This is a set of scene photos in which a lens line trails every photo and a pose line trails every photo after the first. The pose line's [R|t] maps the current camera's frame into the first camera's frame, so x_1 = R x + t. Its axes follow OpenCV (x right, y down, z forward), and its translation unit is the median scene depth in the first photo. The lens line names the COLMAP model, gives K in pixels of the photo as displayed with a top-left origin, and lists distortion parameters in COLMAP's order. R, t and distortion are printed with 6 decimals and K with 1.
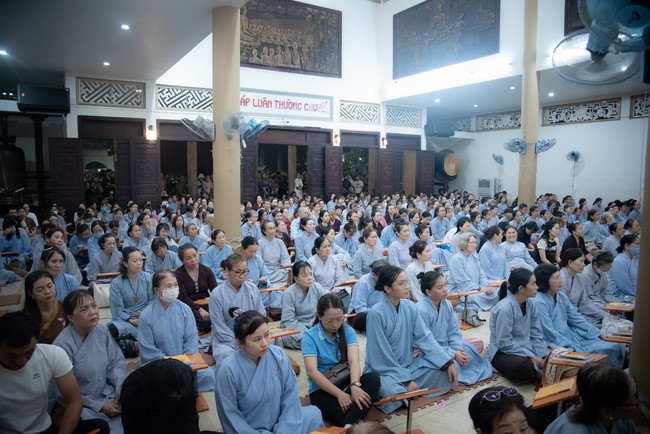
lens RADIAL K [[459.1, 0, 312.7], [0, 459.1, 219.6], [0, 0, 1]] dist [-0.111230, 0.056592]
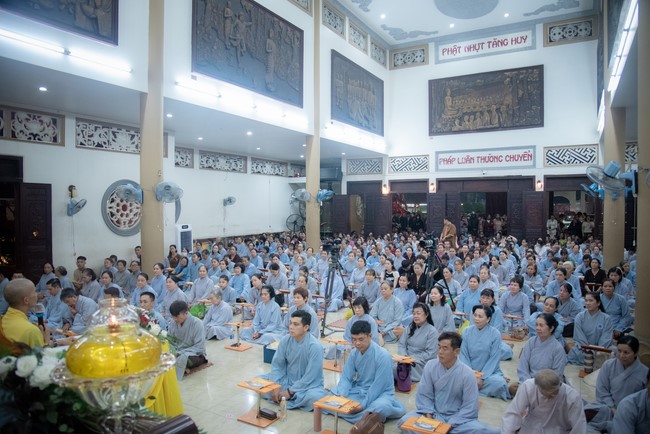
lens RADIAL K [[459.1, 0, 297.3], [0, 459.1, 224.5], [0, 0, 1]] dist [-0.111230, 0.056592]
pose [[0.436886, 0.031316, -0.898972, 0.755671], [-0.080133, 0.996775, -0.004220, -0.033962], [0.895941, 0.073881, 0.437986, 0.047201]]
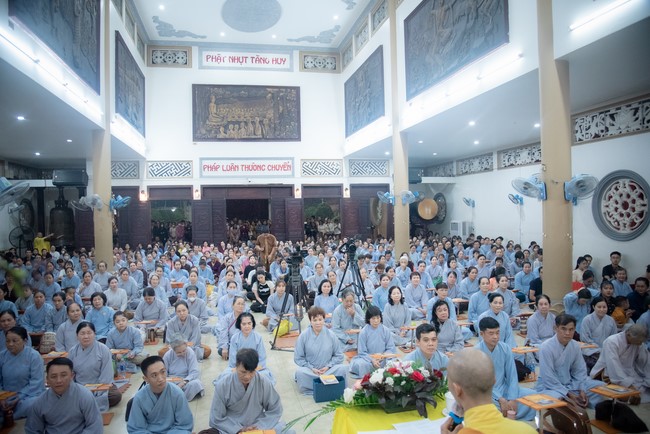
lens RADIAL K [[459.1, 0, 318.9], [0, 459.1, 215.9], [0, 0, 1]] dist [-0.111230, 0.056592]
pose [[0.938149, -0.016450, -0.345840, 0.523609], [-0.011924, 0.996743, -0.079755, -0.020832], [0.346026, 0.078946, 0.934898, -0.093951]]
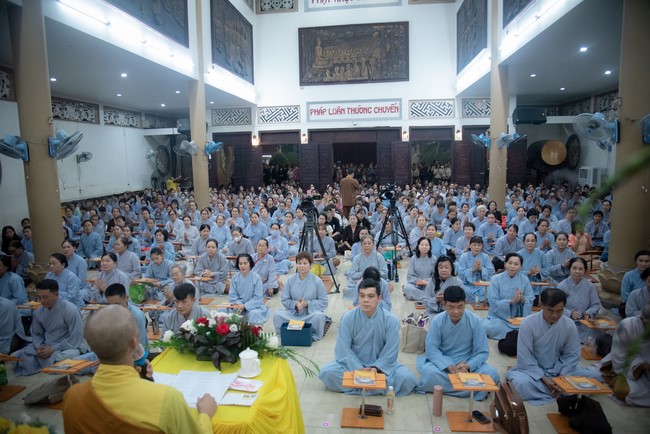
lens RADIAL K [[459.1, 0, 310.4], [0, 459.1, 218.2], [0, 0, 1]] dist [-0.111230, 0.056592]
pose [[0.760935, 0.065750, -0.645488, 0.629475], [-0.037048, 0.997632, 0.057945, -0.026456], [0.647770, -0.020178, 0.761569, -0.023728]]
